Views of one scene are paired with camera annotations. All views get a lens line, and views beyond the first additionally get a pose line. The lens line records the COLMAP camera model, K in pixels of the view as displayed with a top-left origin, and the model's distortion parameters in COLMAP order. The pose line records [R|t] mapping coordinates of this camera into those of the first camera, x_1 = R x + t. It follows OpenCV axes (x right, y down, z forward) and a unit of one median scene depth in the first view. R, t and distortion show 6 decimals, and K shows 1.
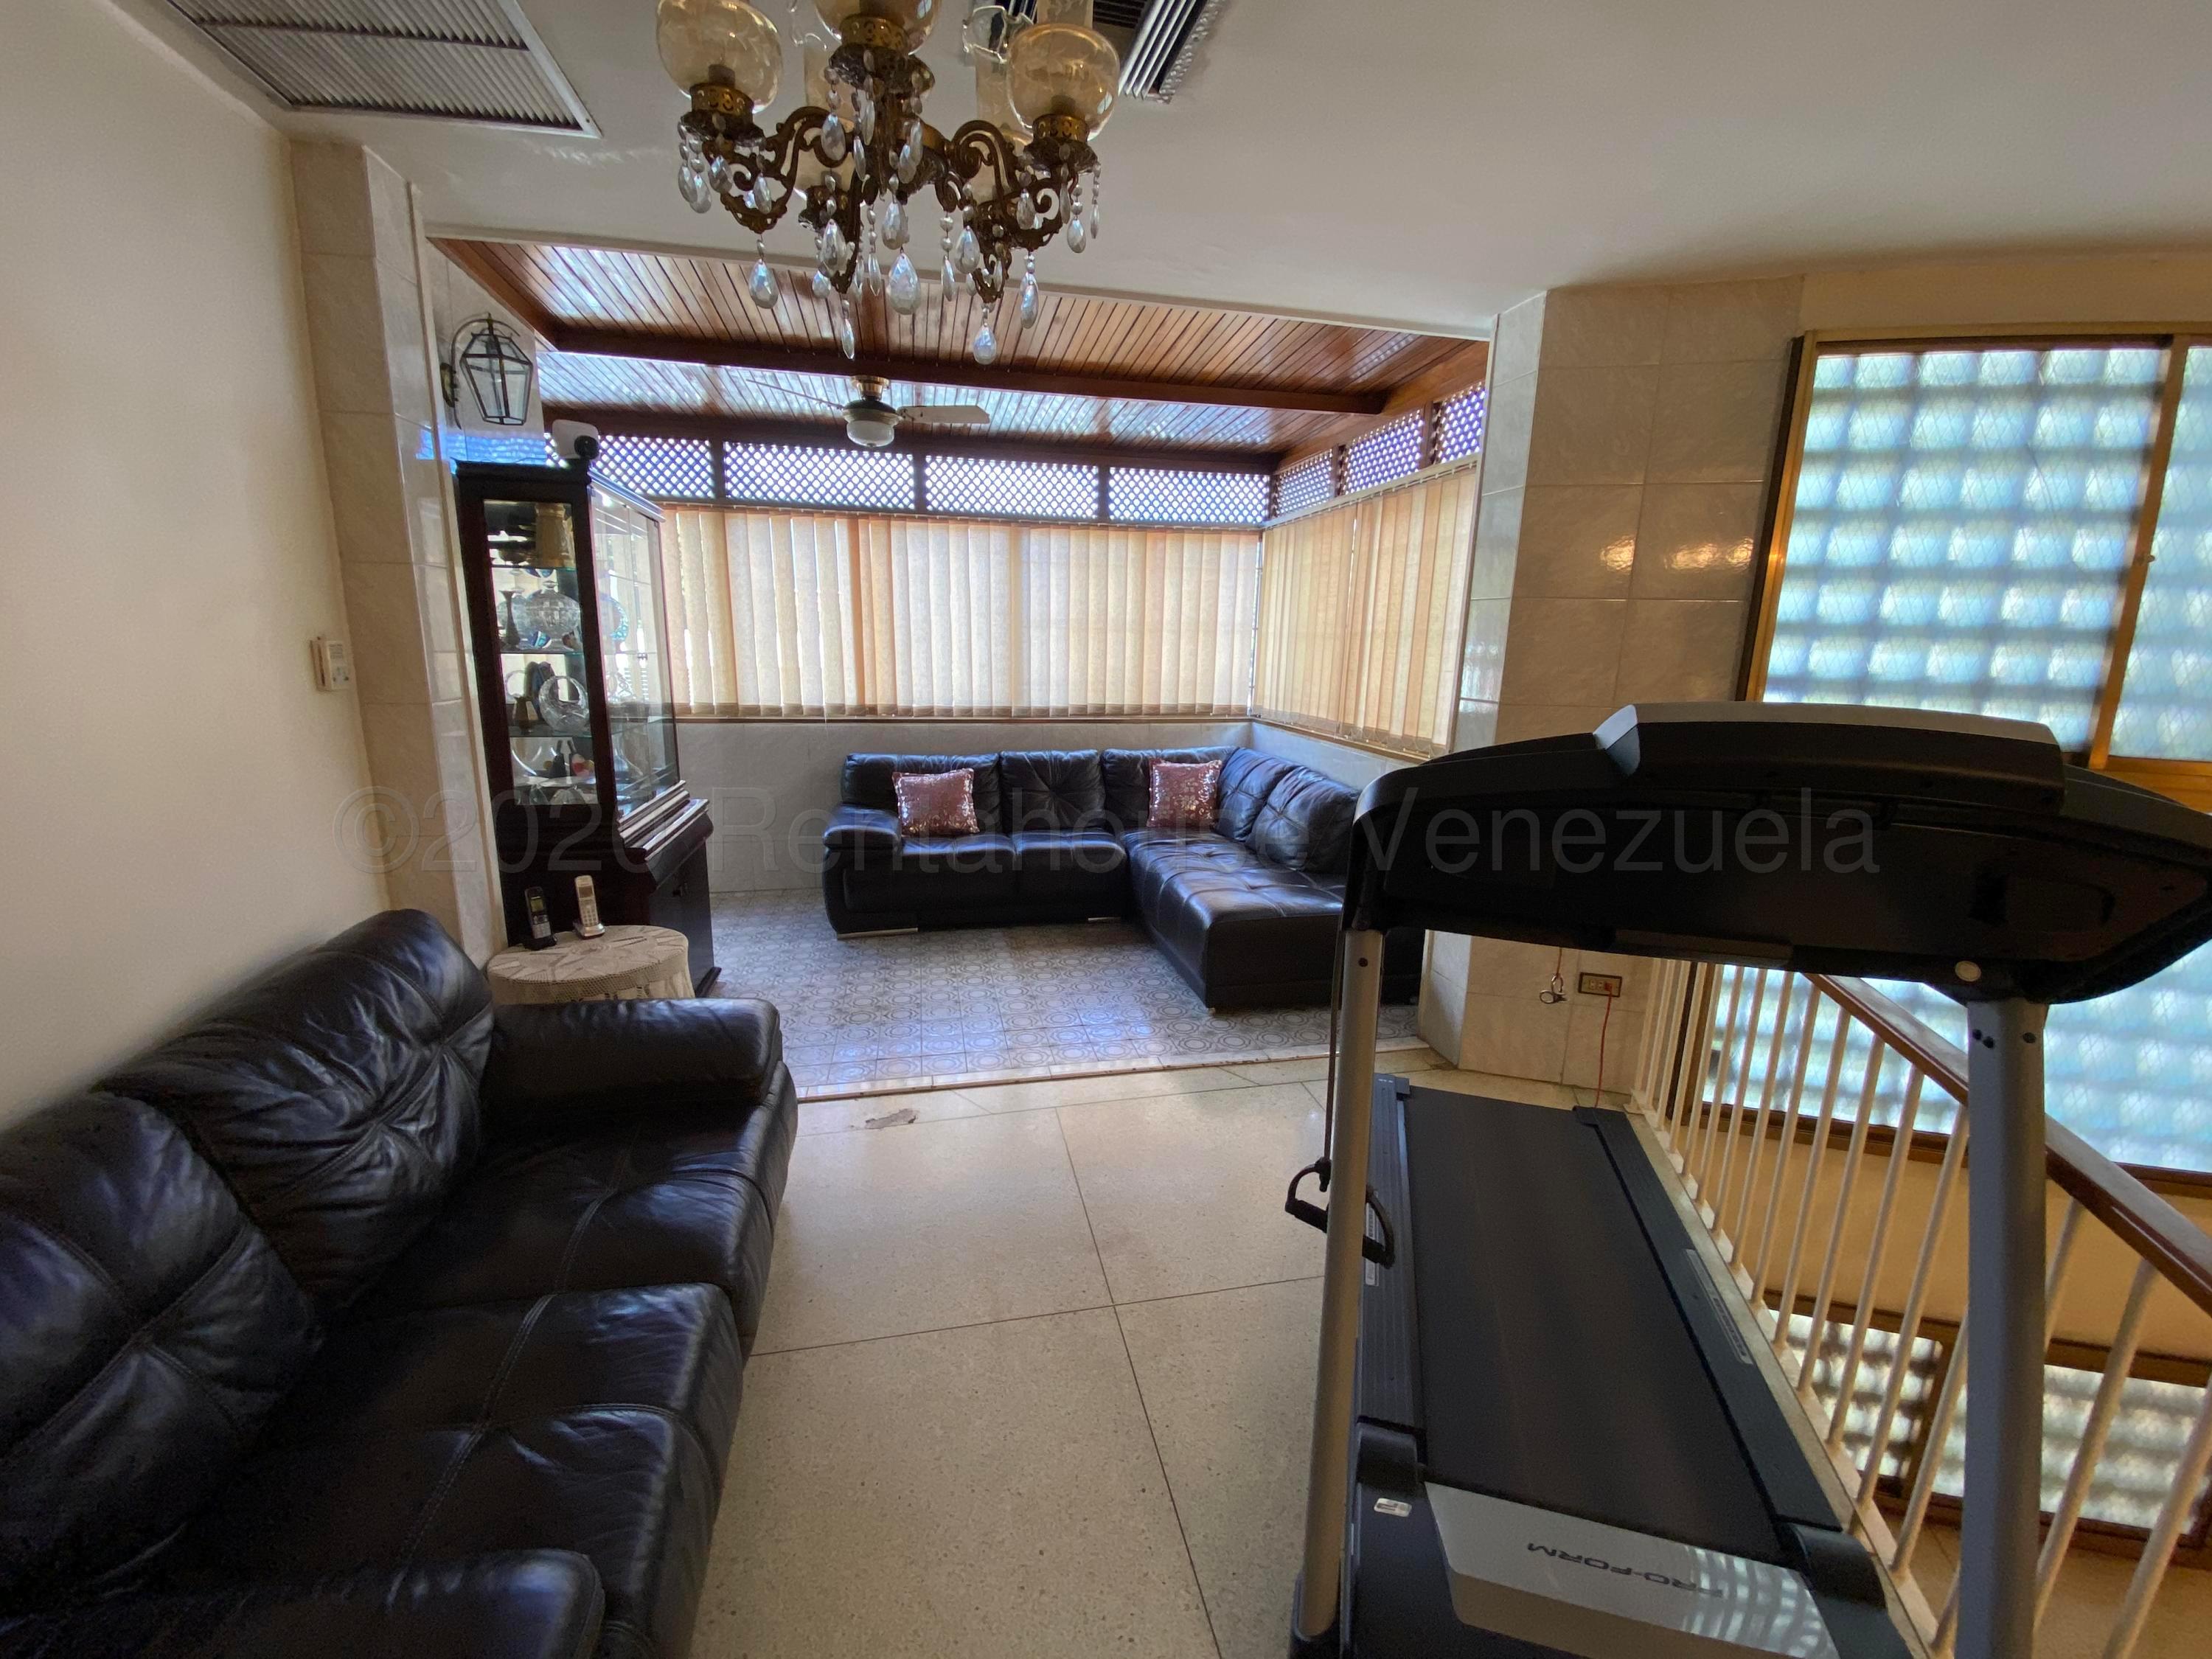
lens RADIAL K [[889.4, 0, 1106.2], [0, 889.4, 826.6], [0, 0, 1]] dist [0.035587, -0.027446]
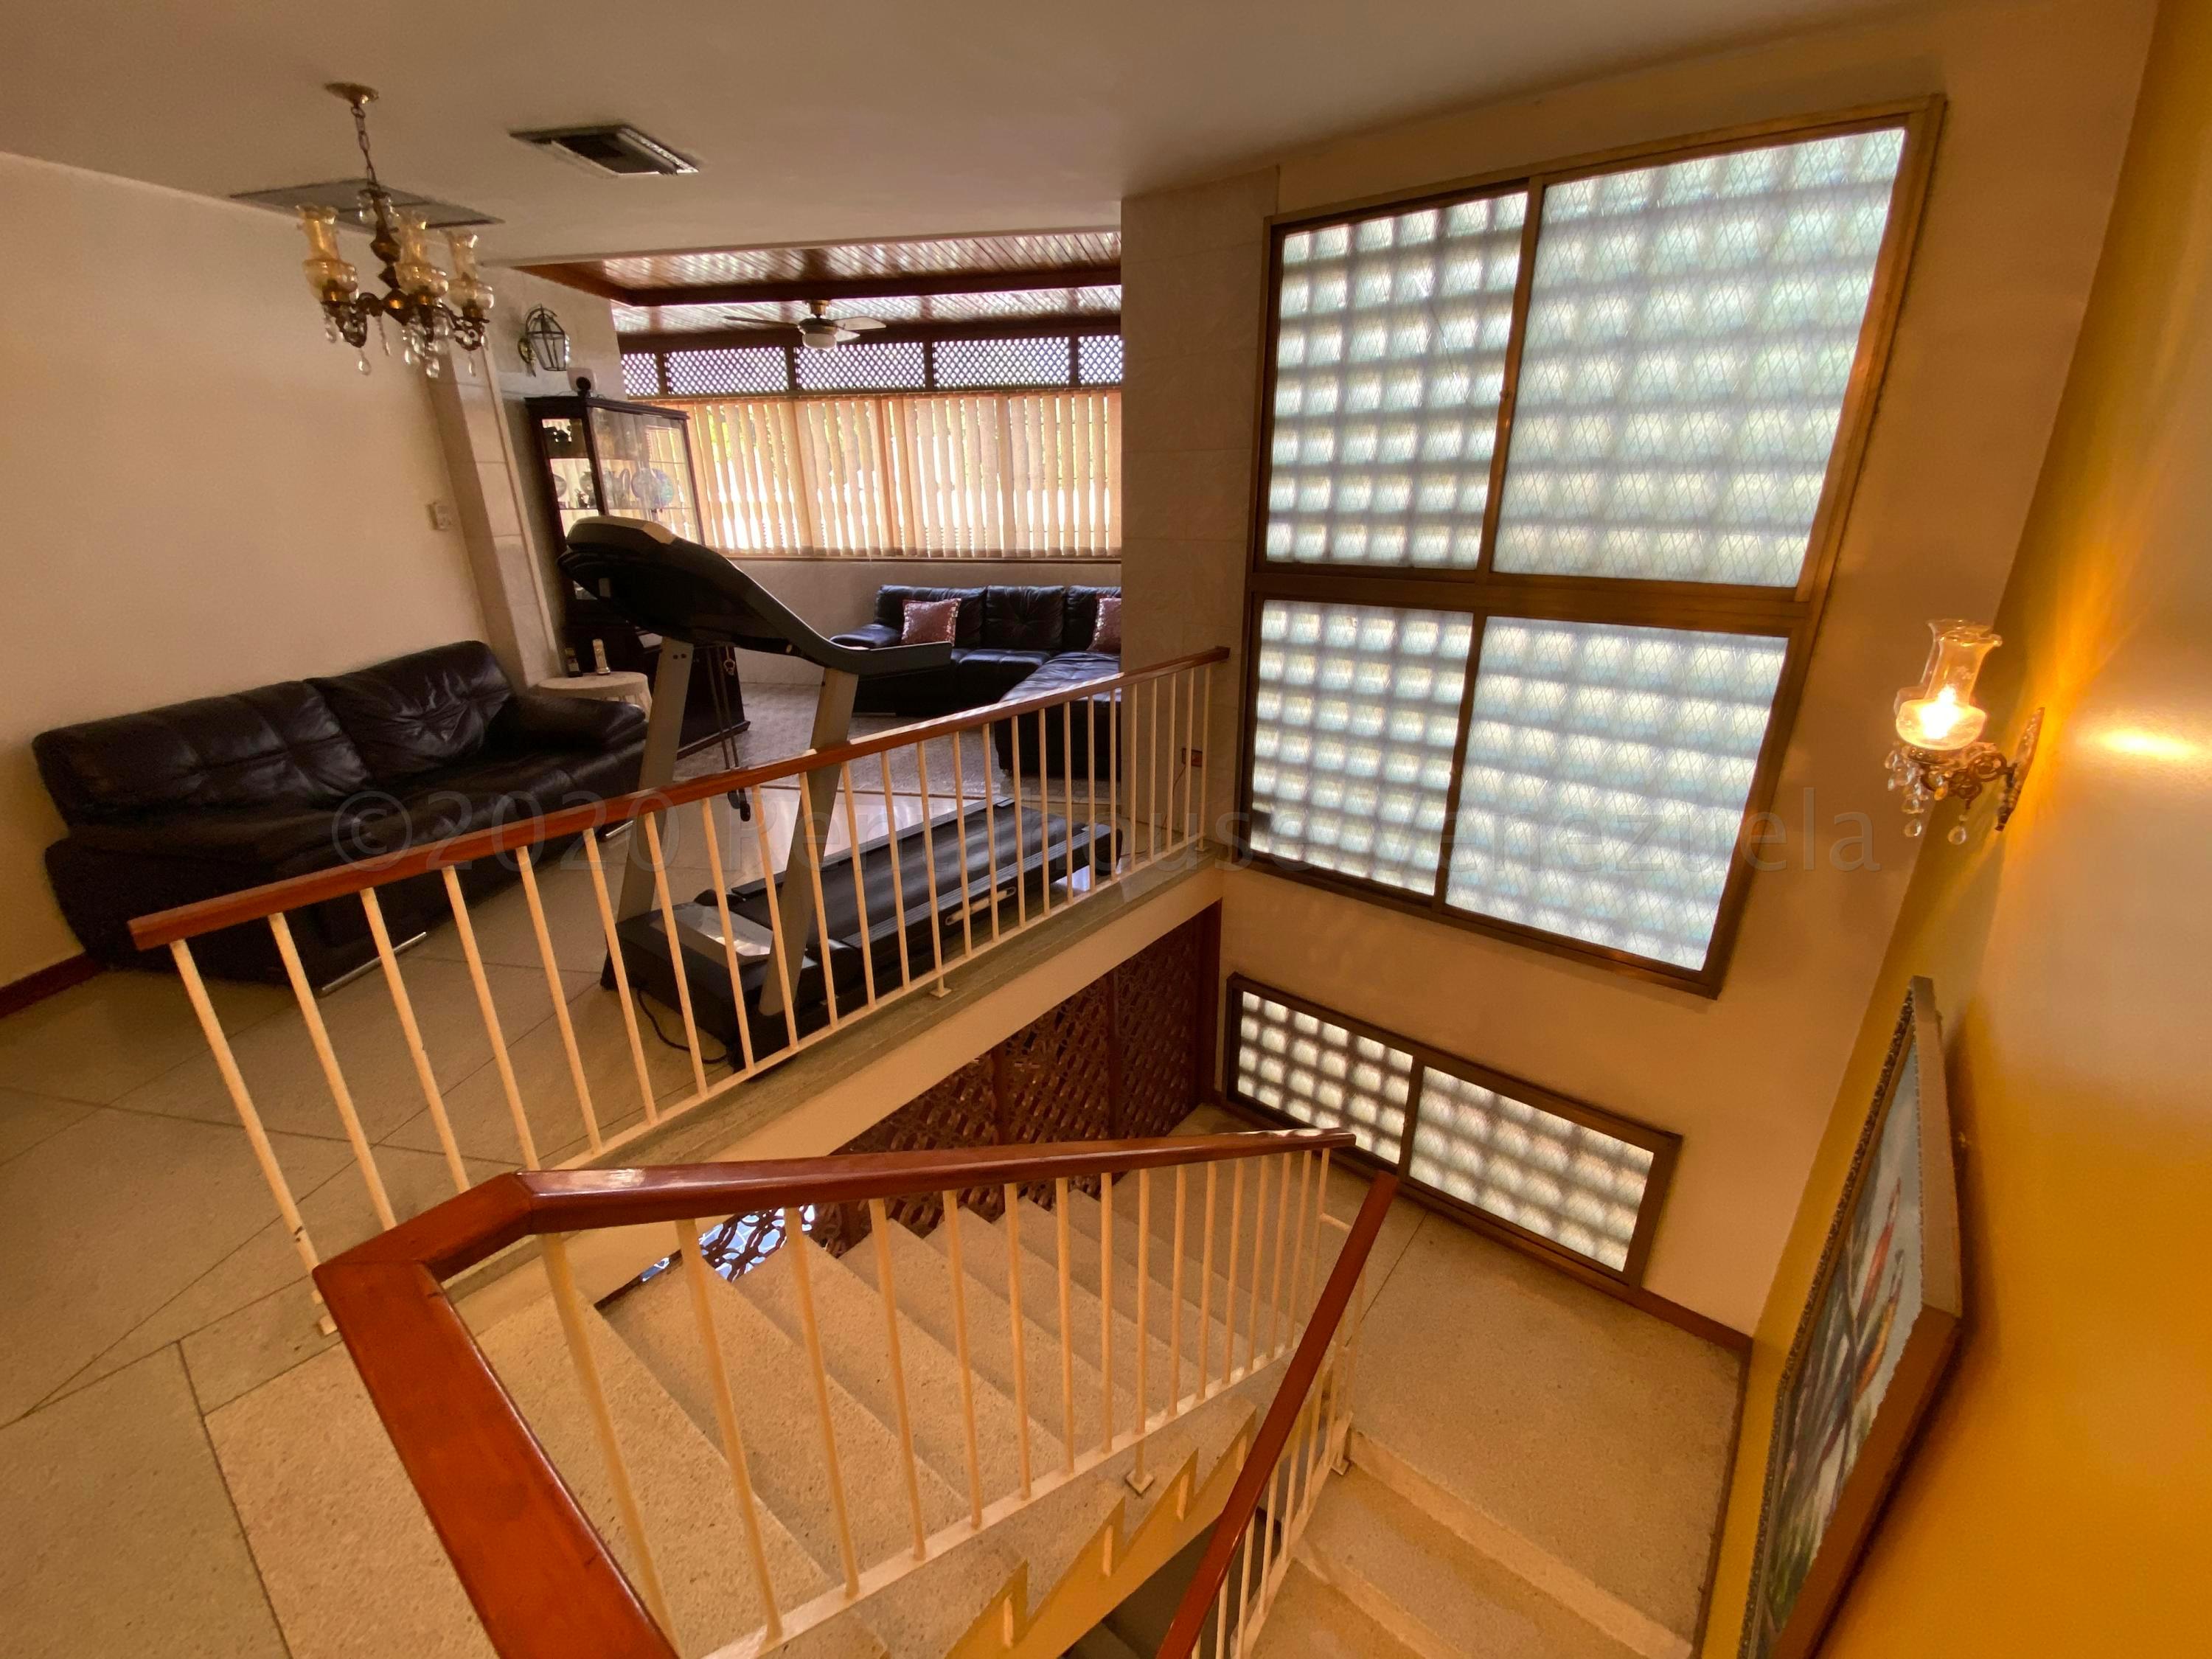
lens RADIAL K [[889.4, 0, 1106.2], [0, 889.4, 826.6], [0, 0, 1]] dist [0.035587, -0.027446]
pose [[0.930341, 0.104613, -0.351457, 0.546691], [-0.050467, 0.985850, 0.159851, 0.044506], [0.363207, -0.130979, 0.922456, -0.166071]]
